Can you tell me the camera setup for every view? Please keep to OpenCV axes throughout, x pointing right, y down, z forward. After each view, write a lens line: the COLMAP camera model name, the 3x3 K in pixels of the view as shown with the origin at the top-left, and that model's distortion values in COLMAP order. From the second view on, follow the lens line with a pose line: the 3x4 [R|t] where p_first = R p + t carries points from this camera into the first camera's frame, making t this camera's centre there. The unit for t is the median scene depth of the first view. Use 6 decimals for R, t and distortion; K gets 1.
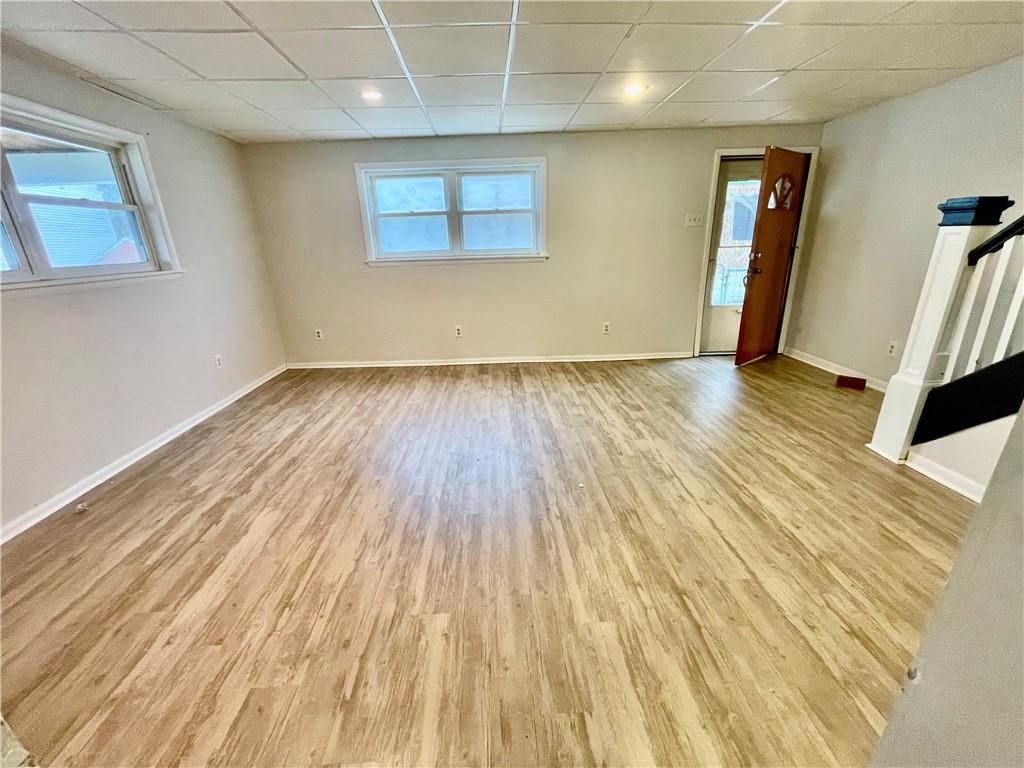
lens RADIAL K [[414.3, 0, 508.0], [0, 414.3, 387.6], [0, 0, 1]] dist [-0.003783, -0.000069]
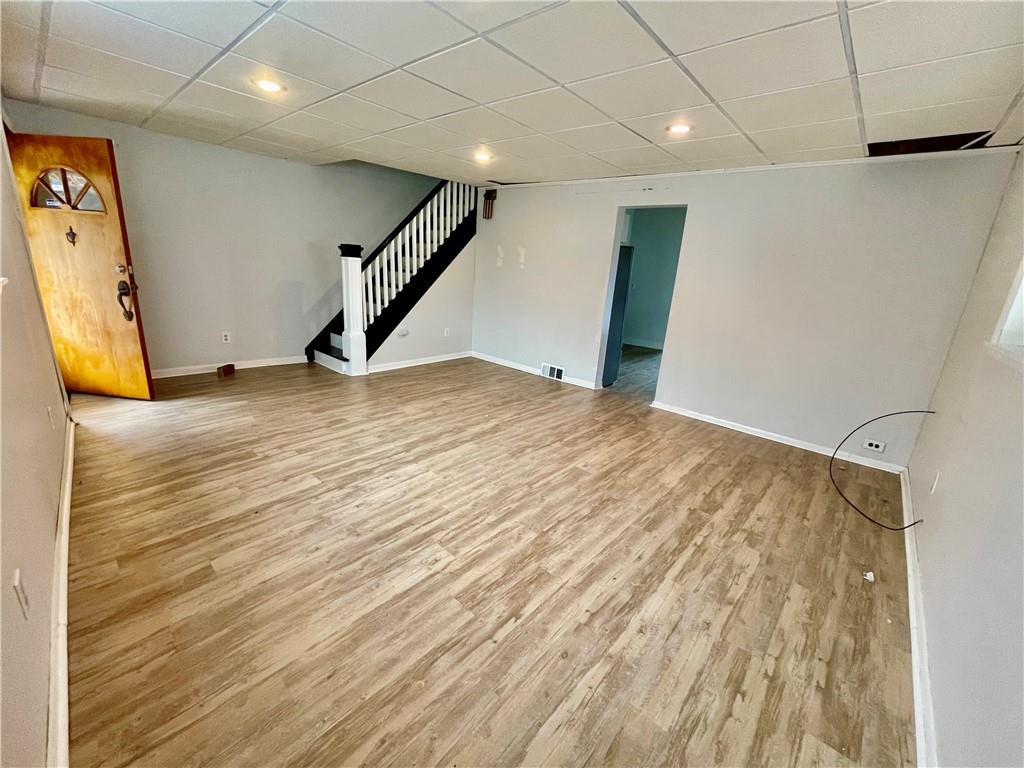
lens RADIAL K [[414.3, 0, 516.0], [0, 414.3, 385.3], [0, 0, 1]] dist [-0.003783, -0.000069]
pose [[-0.721288, -0.211984, 0.659398, -0.844608], [0.182651, 0.860103, 0.476300, -0.551255], [-0.668118, 0.463990, -0.581663, 1.589387]]
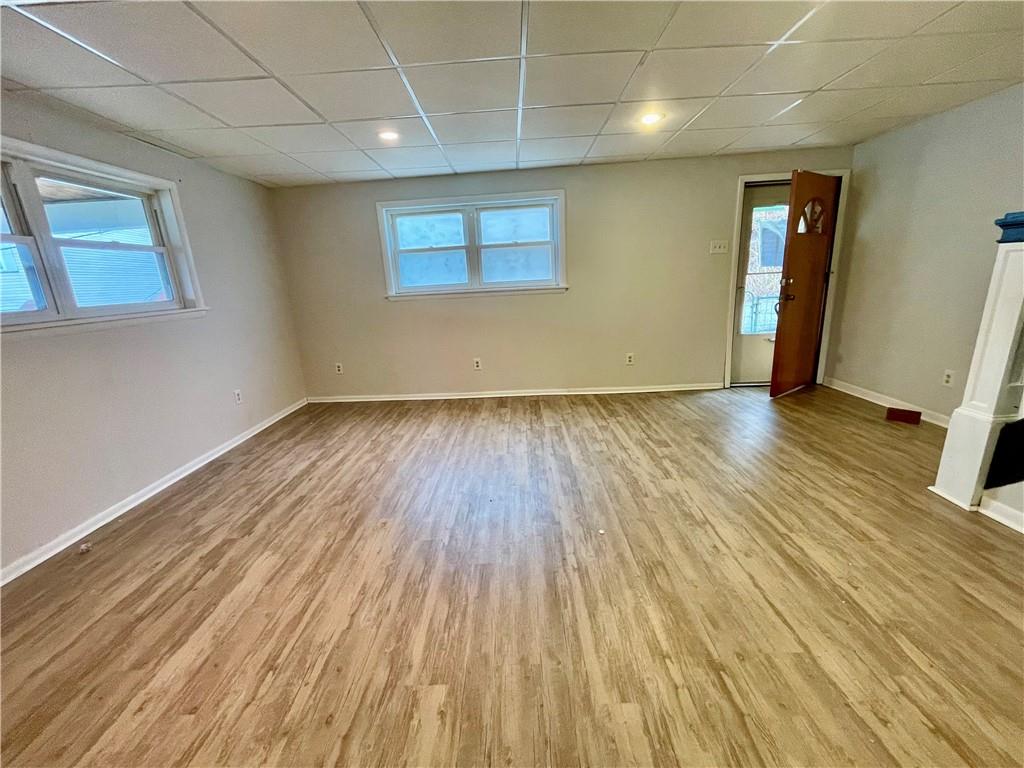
lens RADIAL K [[414.3, 0, 508.7], [0, 414.3, 388.8], [0, 0, 1]] dist [-0.003783, -0.000069]
pose [[0.998112, -0.006981, -0.061023, 0.026418], [0.002530, 0.997349, -0.072728, -0.009847], [0.061369, 0.072436, 0.995483, 0.052279]]
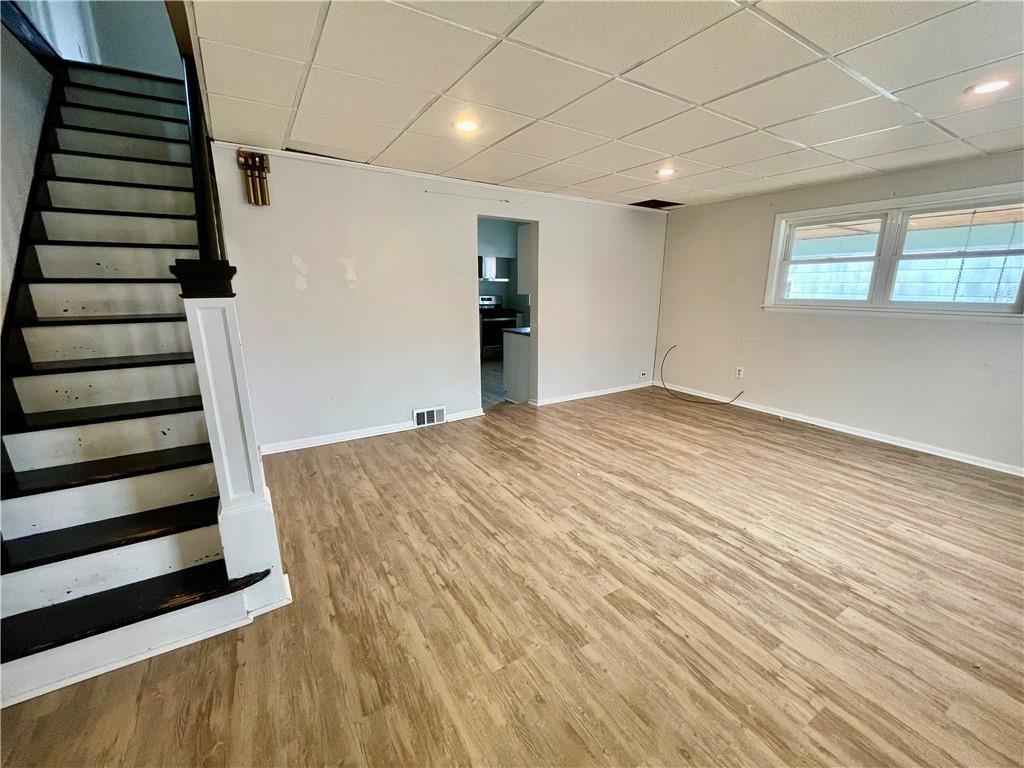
lens RADIAL K [[414.3, 0, 510.2], [0, 414.3, 385.2], [0, 0, 1]] dist [-0.003783, -0.000069]
pose [[-0.874380, 0.140234, -0.464537, 0.817668], [-0.138231, 0.845680, 0.515479, -0.569634], [0.465137, 0.514937, -0.720061, 1.480077]]
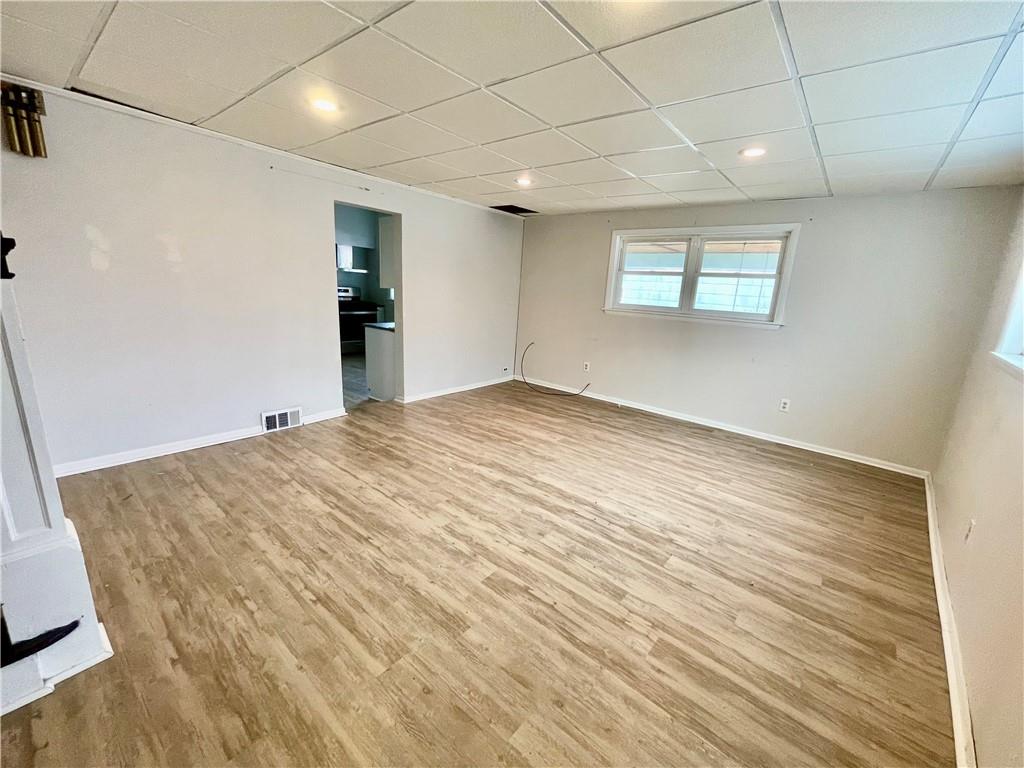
lens RADIAL K [[414.3, 0, 509.4], [0, 414.3, 385.7], [0, 0, 1]] dist [-0.003783, -0.000069]
pose [[-0.675177, 0.165683, -0.718808, 0.844775], [-0.279464, 0.844357, 0.457123, -0.576728], [0.682668, 0.509520, -0.523788, 1.477285]]
